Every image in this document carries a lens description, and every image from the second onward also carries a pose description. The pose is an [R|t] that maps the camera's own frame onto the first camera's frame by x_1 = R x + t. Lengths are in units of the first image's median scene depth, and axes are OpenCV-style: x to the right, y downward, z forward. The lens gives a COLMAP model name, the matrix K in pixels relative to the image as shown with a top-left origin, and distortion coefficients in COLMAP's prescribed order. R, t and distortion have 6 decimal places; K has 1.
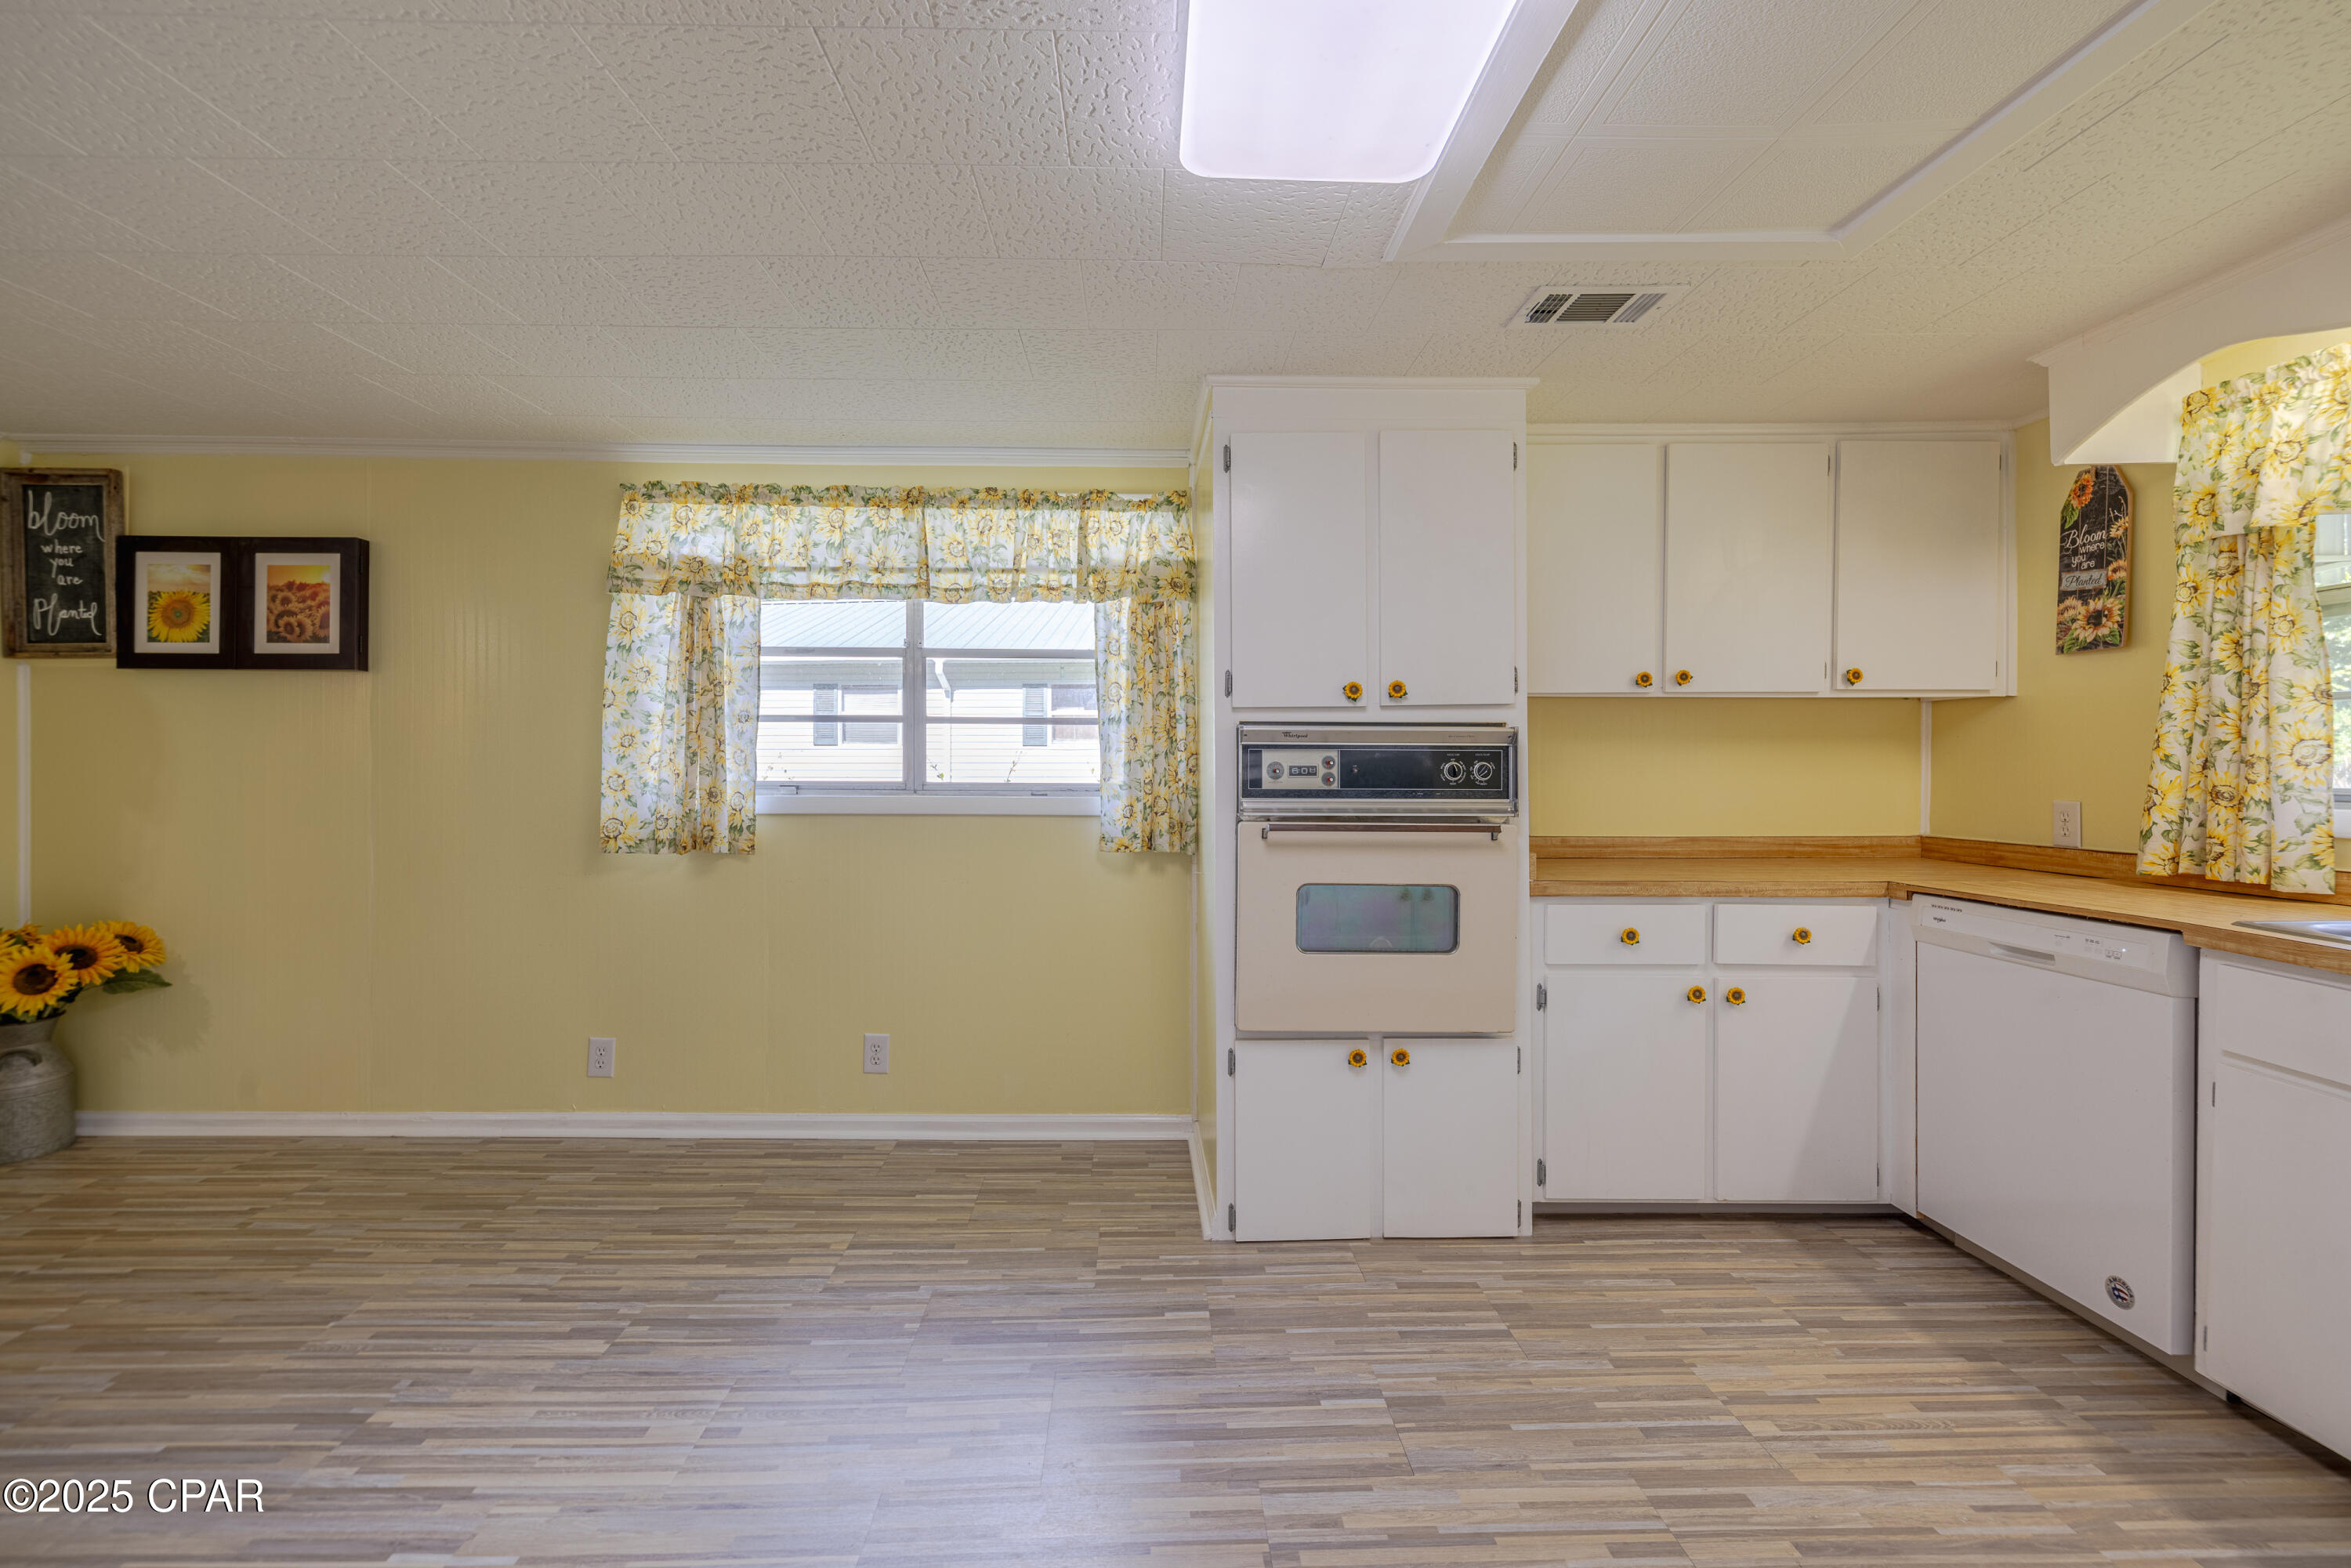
lens RADIAL K [[1010.4, 0, 1166.7], [0, 1010.4, 773.2], [0, 0, 1]] dist [0.002365, 0.000467]
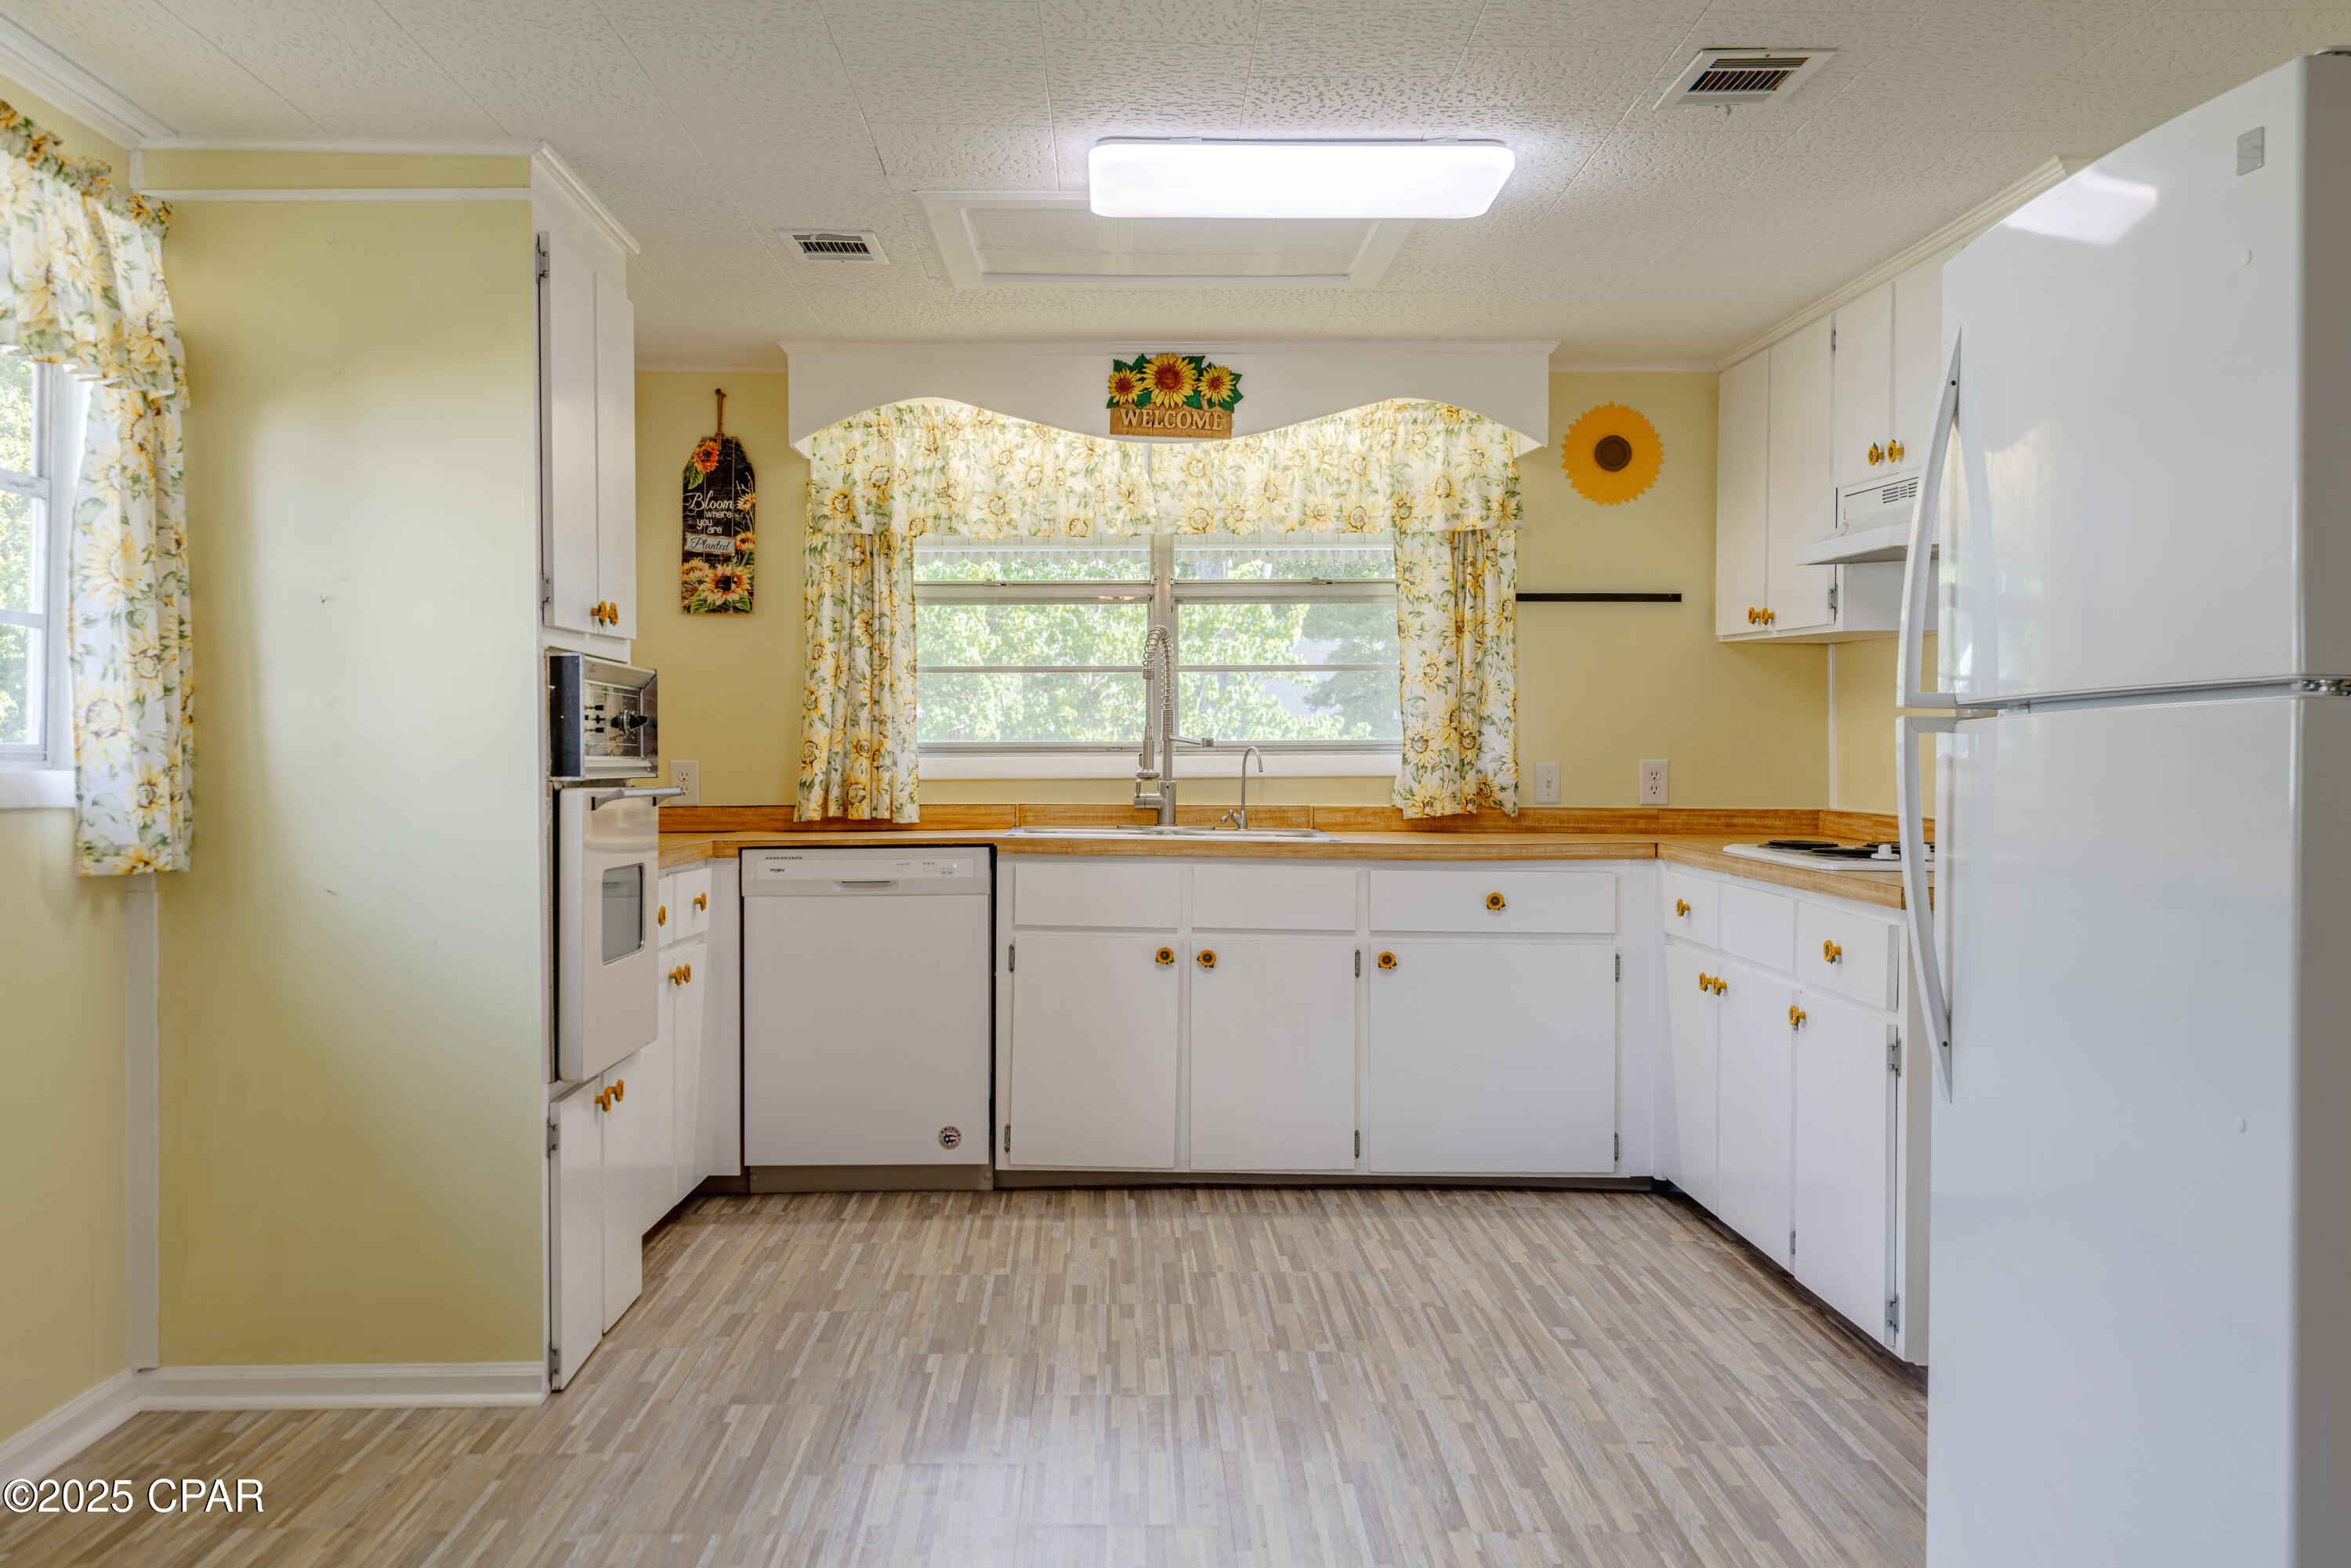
lens RADIAL K [[2301.0, 0, 1173.3], [0, 2301.0, 781.8], [0, 0, 1]] dist [0.021819, 0.000000]
pose [[-0.003765, -0.013592, 0.999901, -1.664631], [0.012056, 0.999834, 0.013636, 0.028258], [-0.999920, 0.012106, -0.003600, 0.626276]]
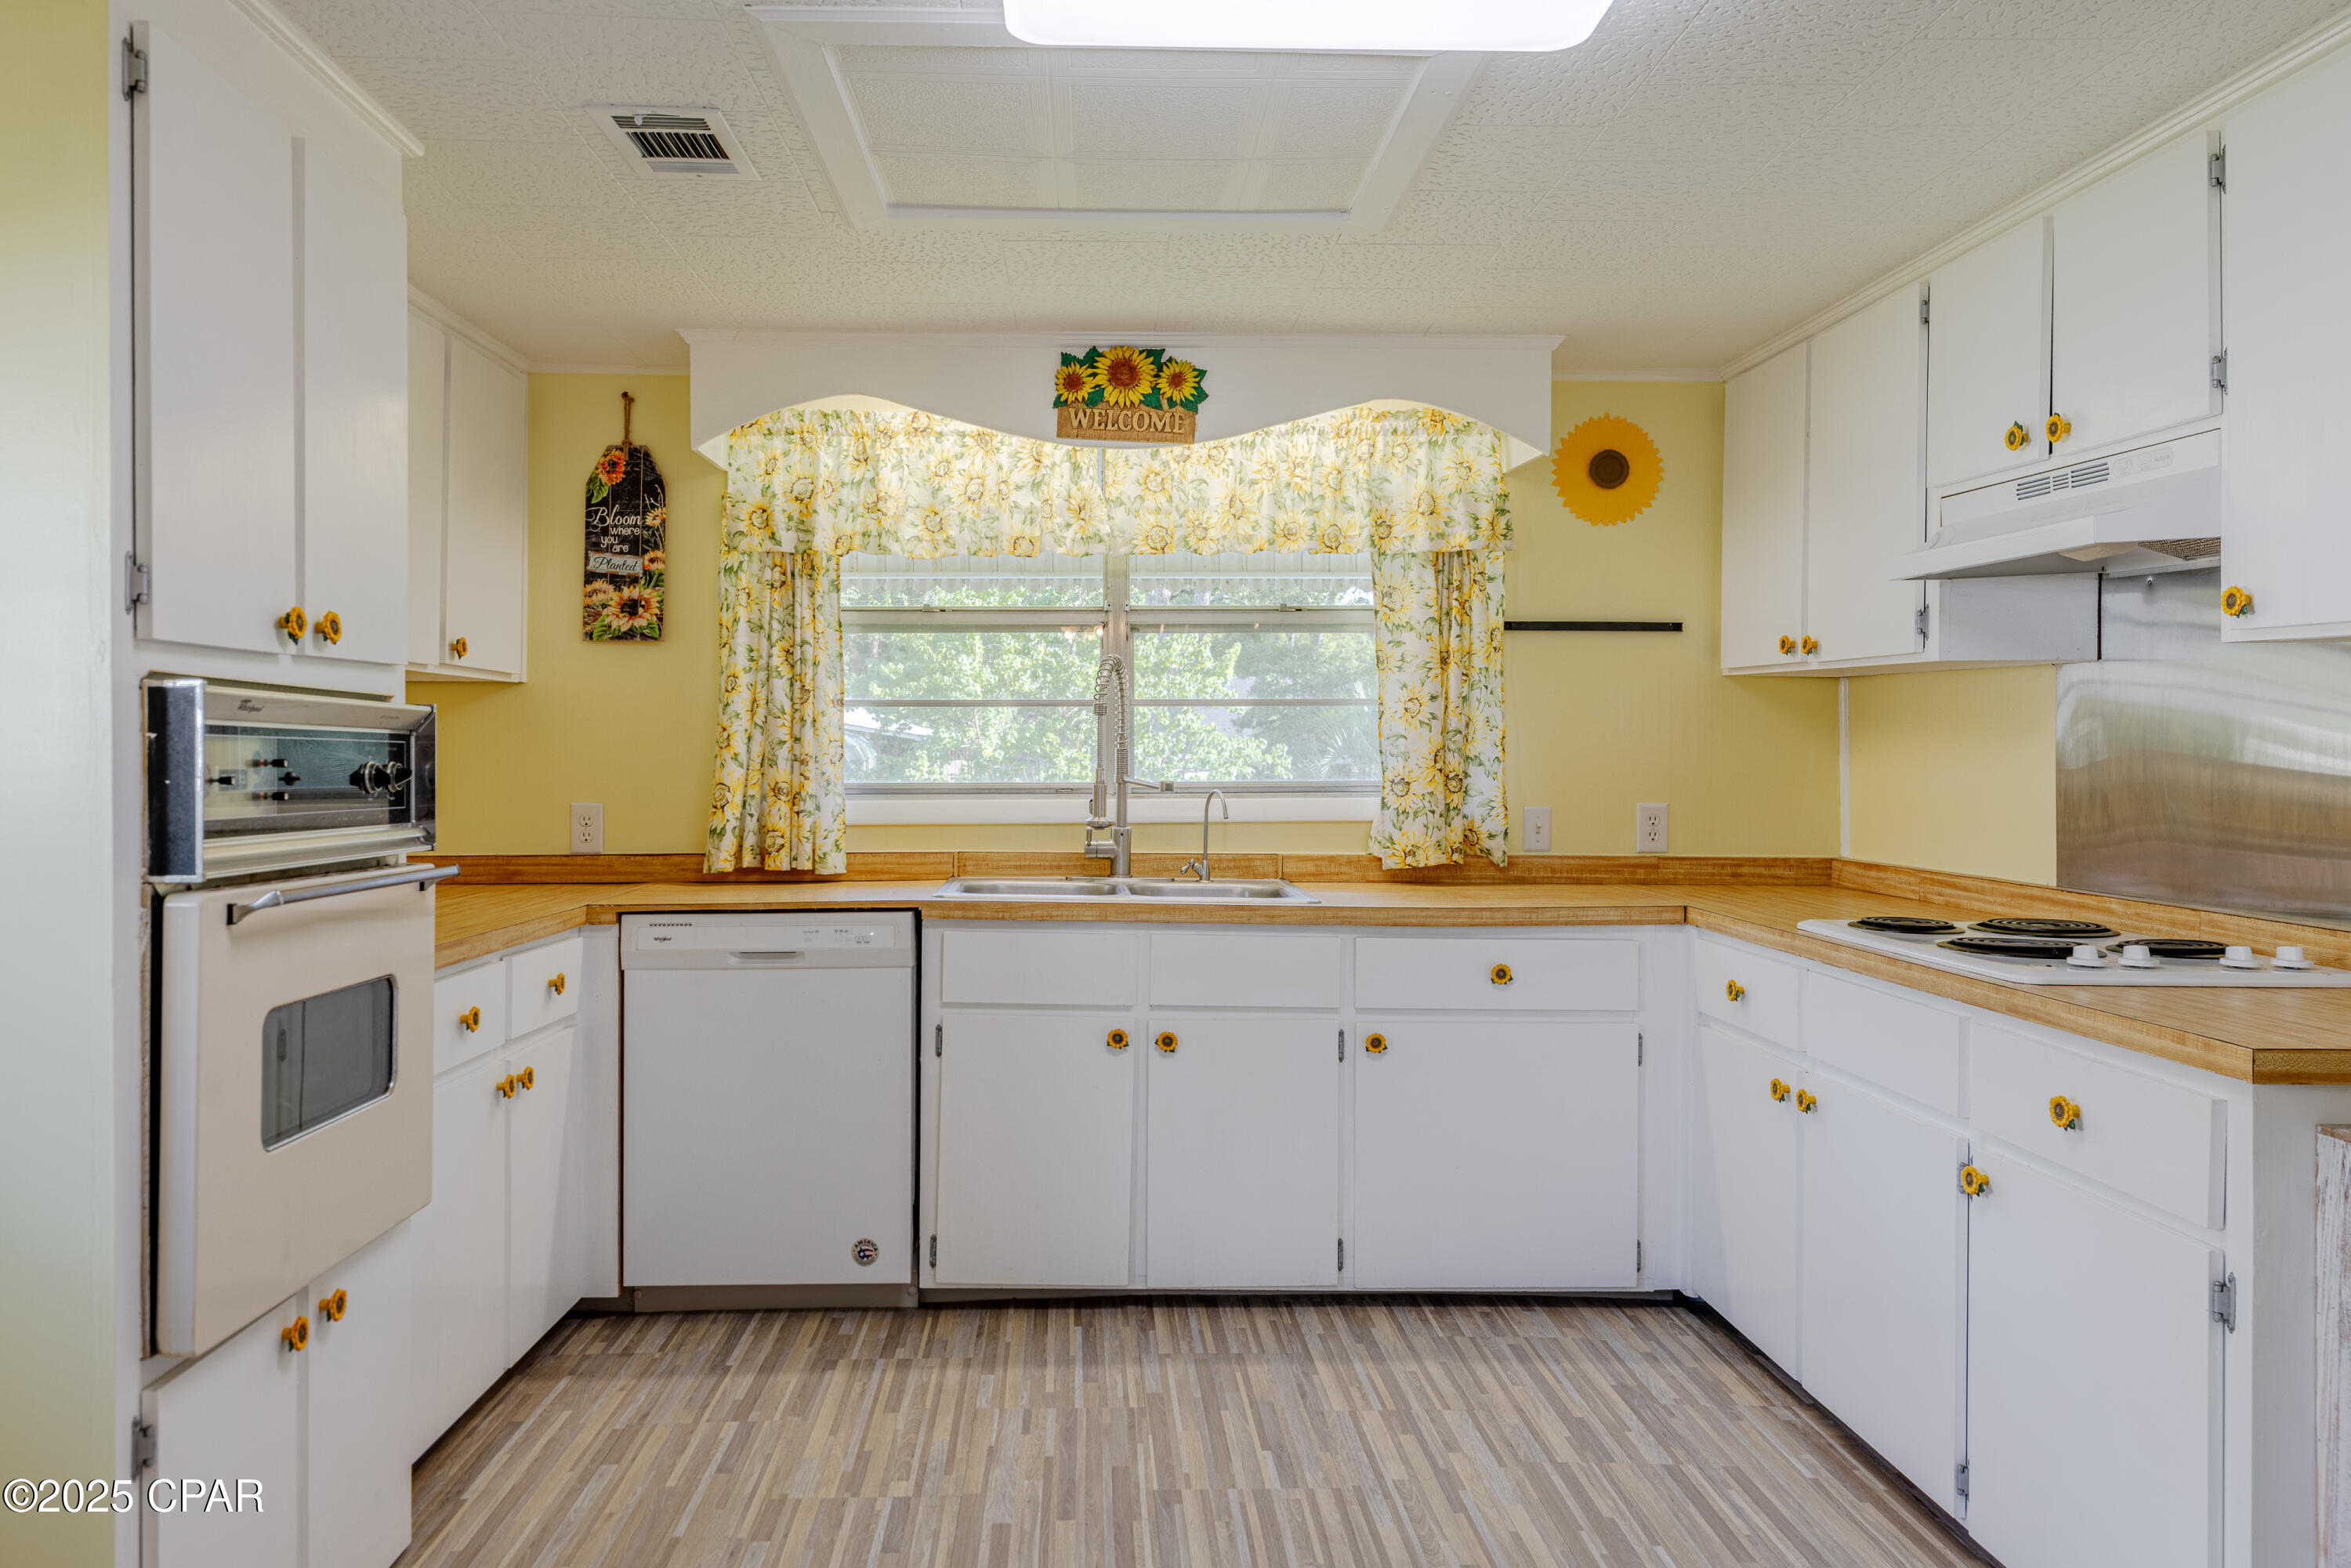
lens RADIAL K [[1663.2, 0, 1145.8], [0, 1663.2, 752.1], [0, 0, 1]] dist [-0.006005, -0.000050]
pose [[-0.013060, 0.003535, 0.999908, -0.720747], [0.010063, 0.999944, -0.003404, -0.009605], [-0.999864, 0.010018, -0.013095, 0.620181]]
